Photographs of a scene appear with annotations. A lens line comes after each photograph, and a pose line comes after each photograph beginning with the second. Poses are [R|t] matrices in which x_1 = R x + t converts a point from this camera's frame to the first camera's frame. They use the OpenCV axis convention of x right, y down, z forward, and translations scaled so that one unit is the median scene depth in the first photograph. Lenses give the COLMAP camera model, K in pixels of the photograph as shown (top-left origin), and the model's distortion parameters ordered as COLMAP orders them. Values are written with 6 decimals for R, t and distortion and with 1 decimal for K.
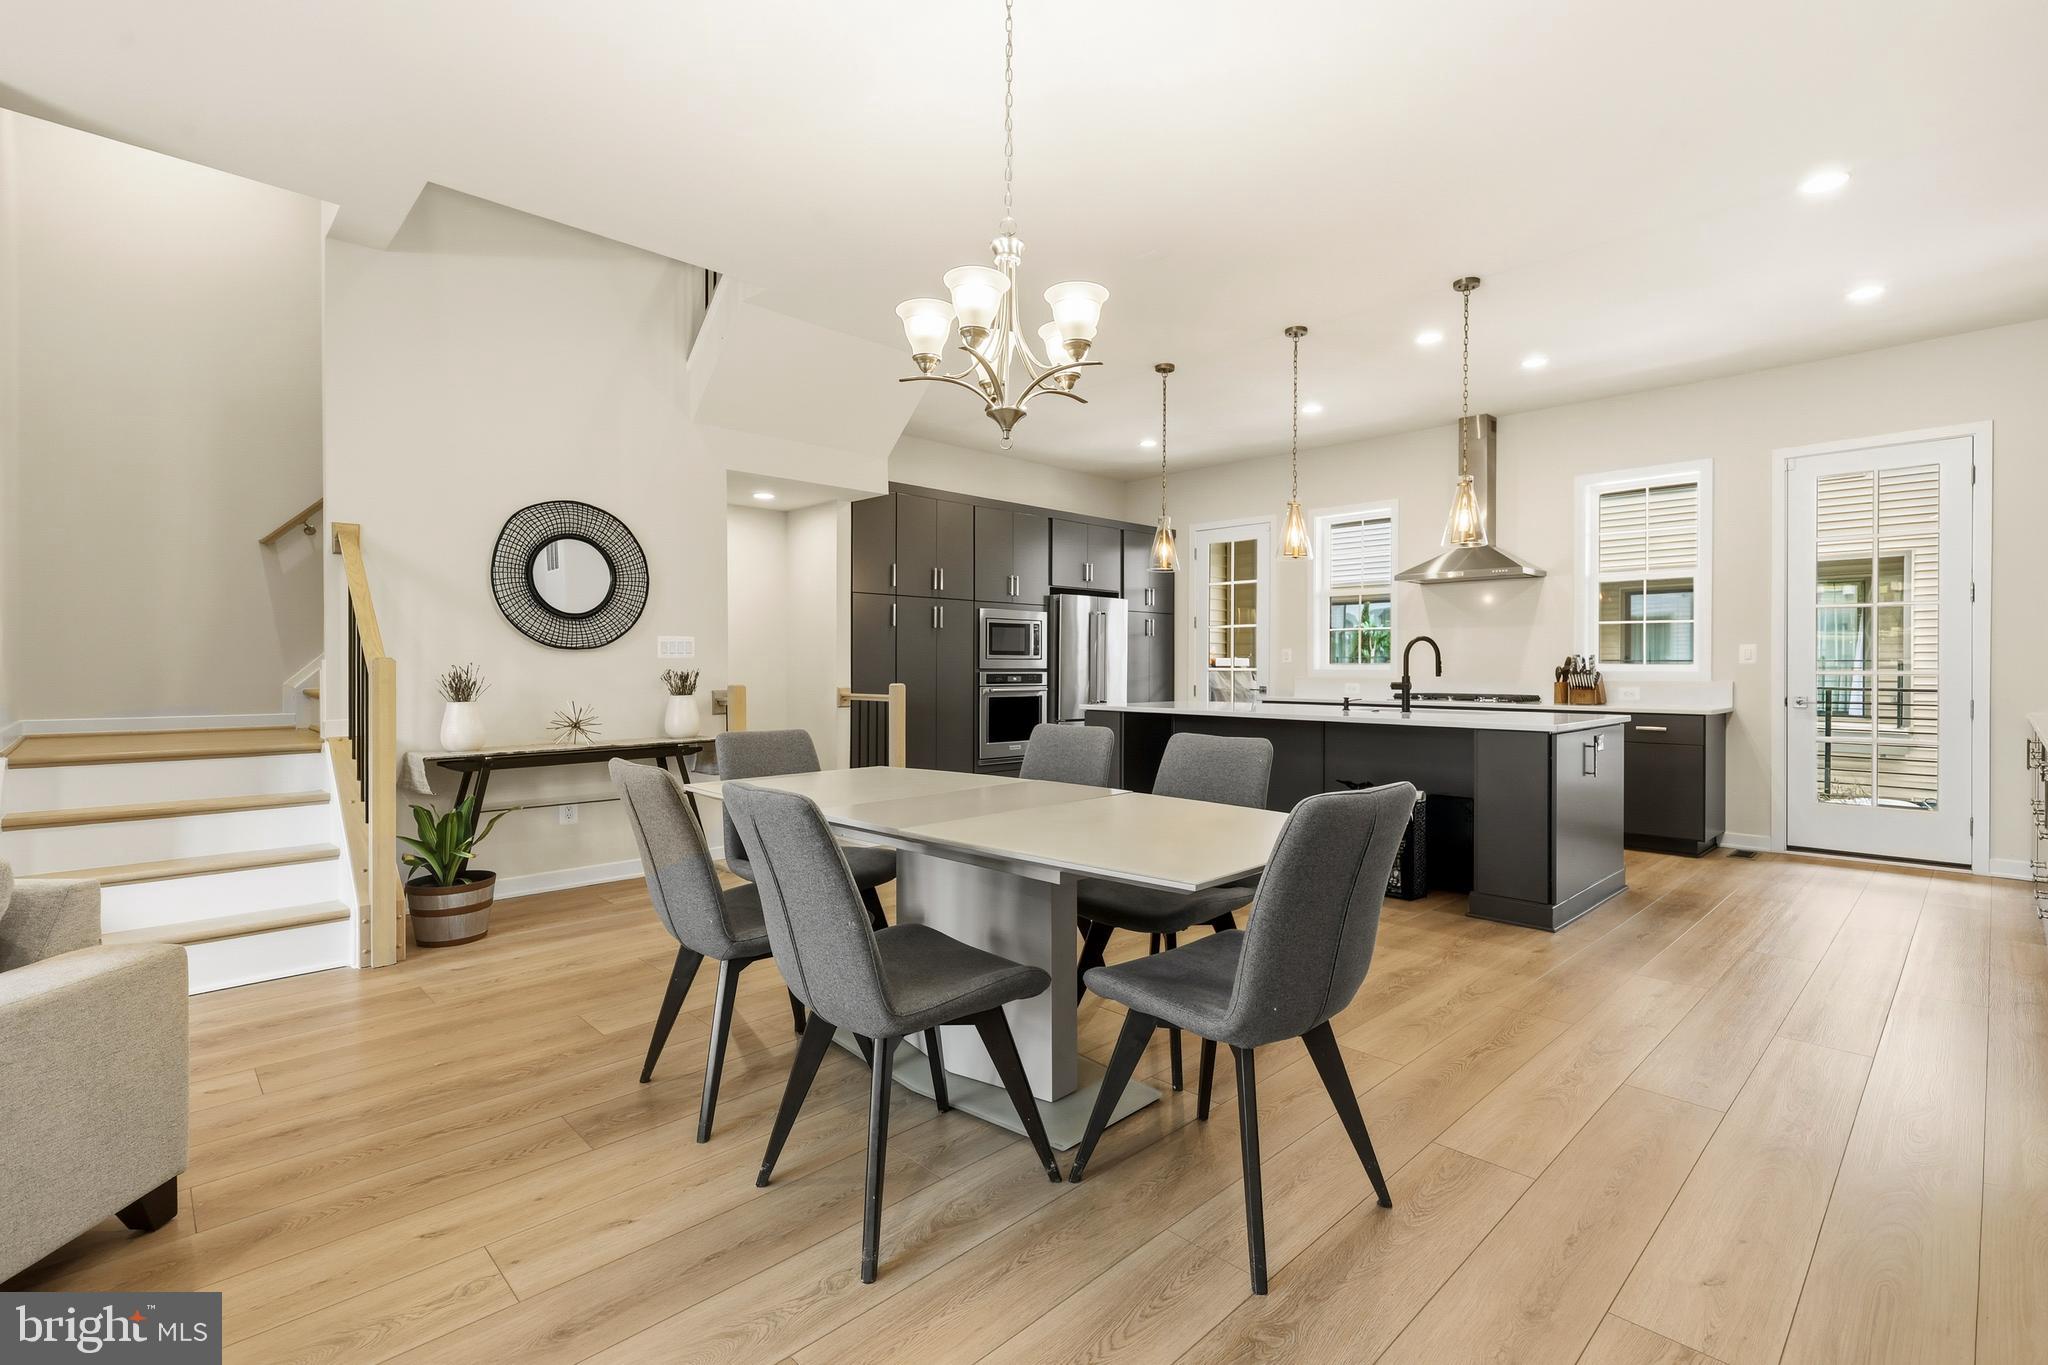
lens RADIAL K [[918.3, 0, 1037.7], [0, 918.3, 669.2], [0, 0, 1]] dist [0.012715, -0.001439]
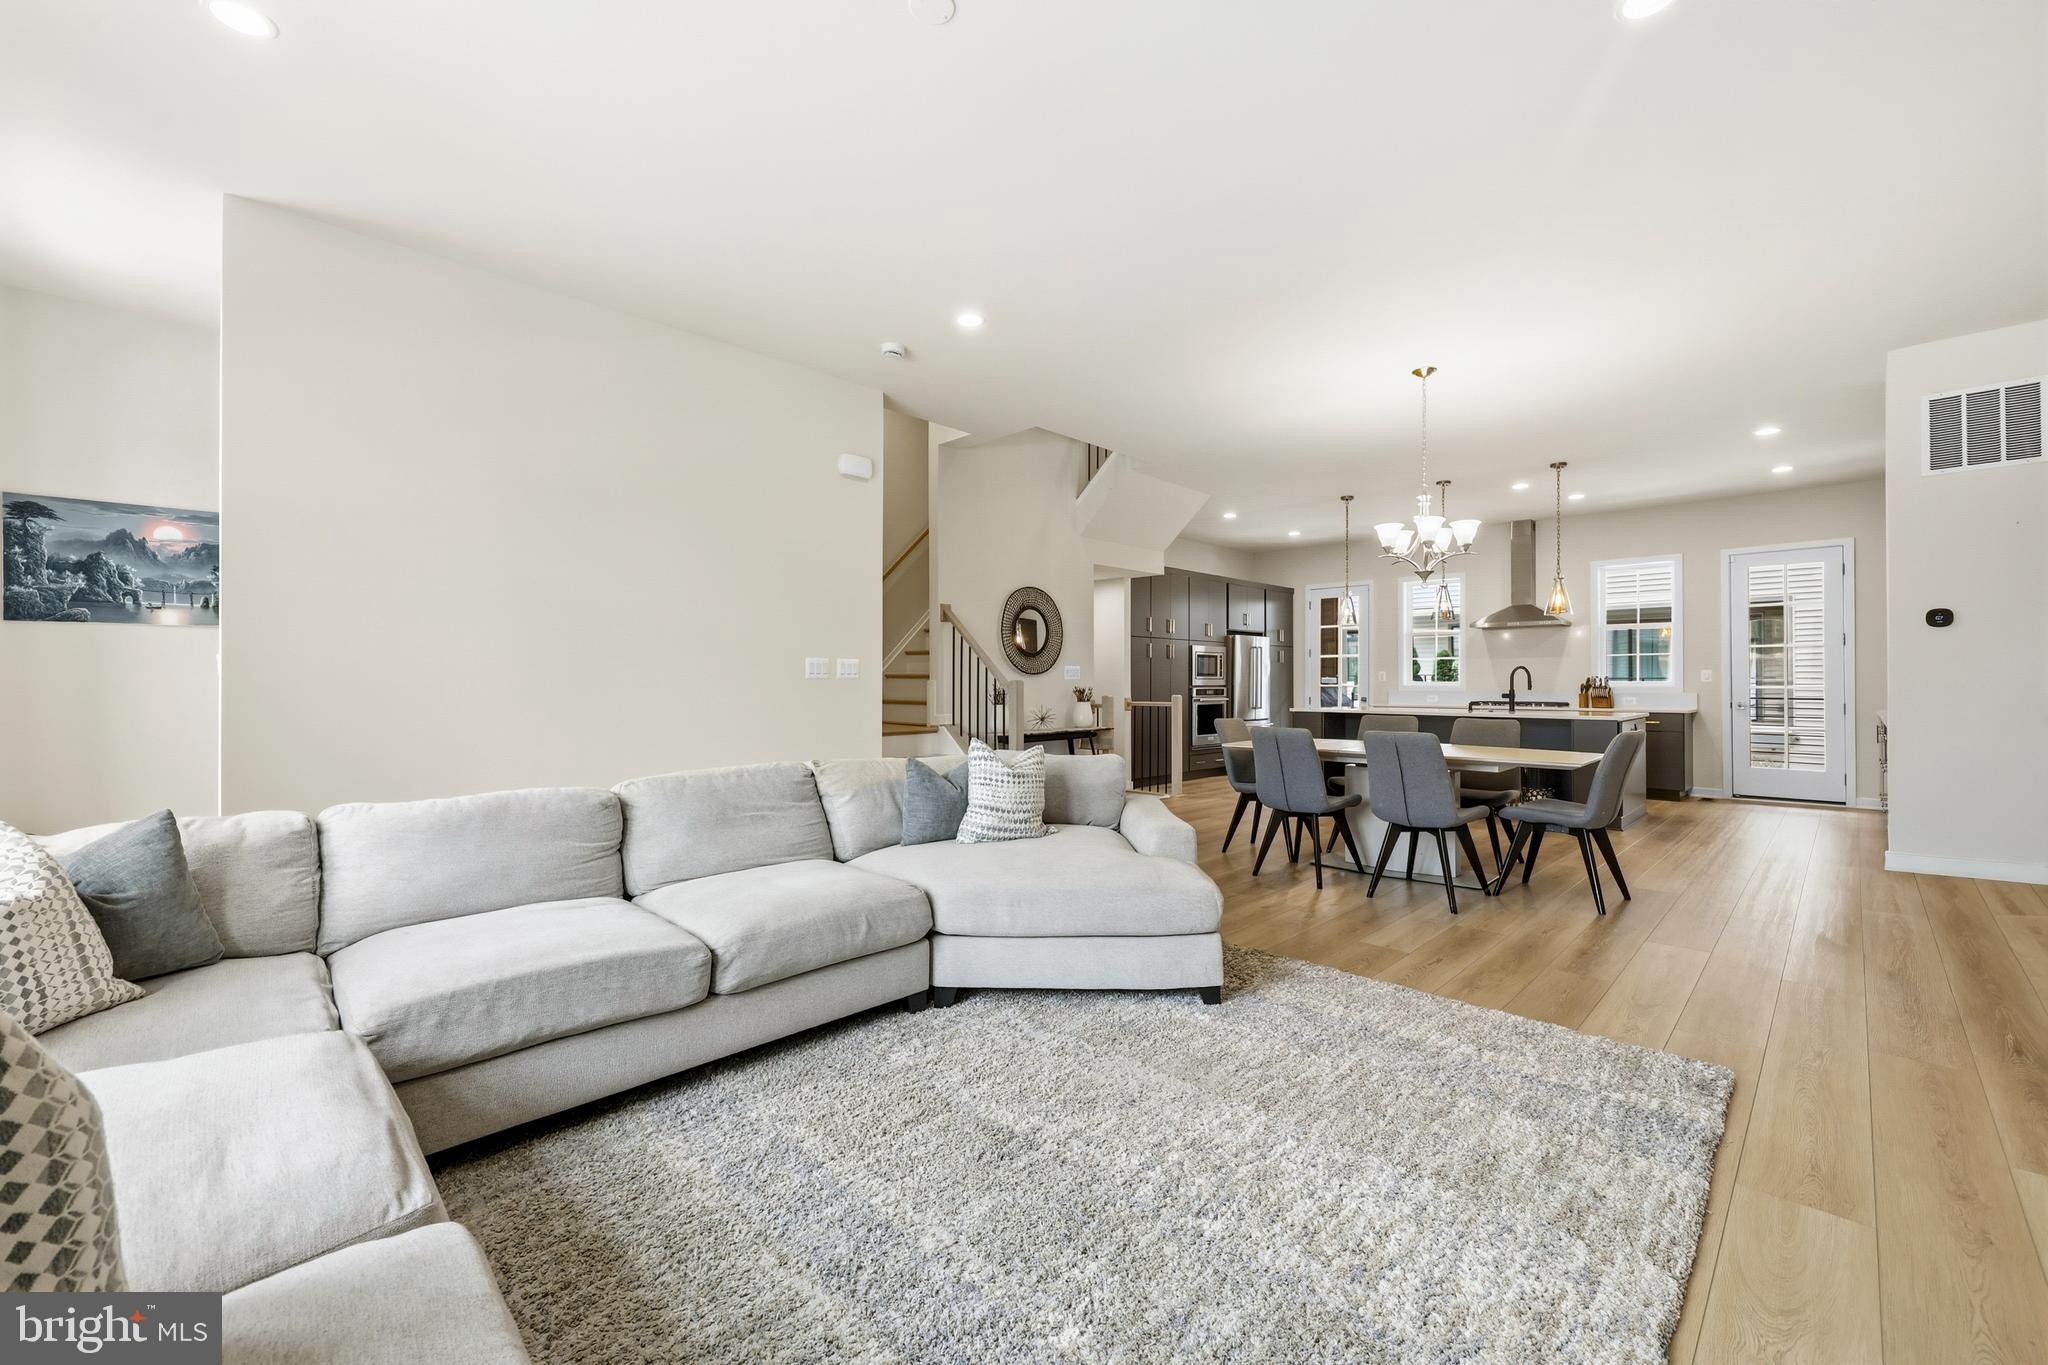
lens RADIAL K [[815.5, 0, 1034.1], [0, 815.5, 673.8], [0, 0, 1]] dist [0.006398, 0.000704]
pose [[0.999846, -0.001075, 0.017517, -0.391834], [0.001318, 0.999904, -0.013828, -0.001444], [-0.017501, 0.013849, 0.999751, -0.370707]]
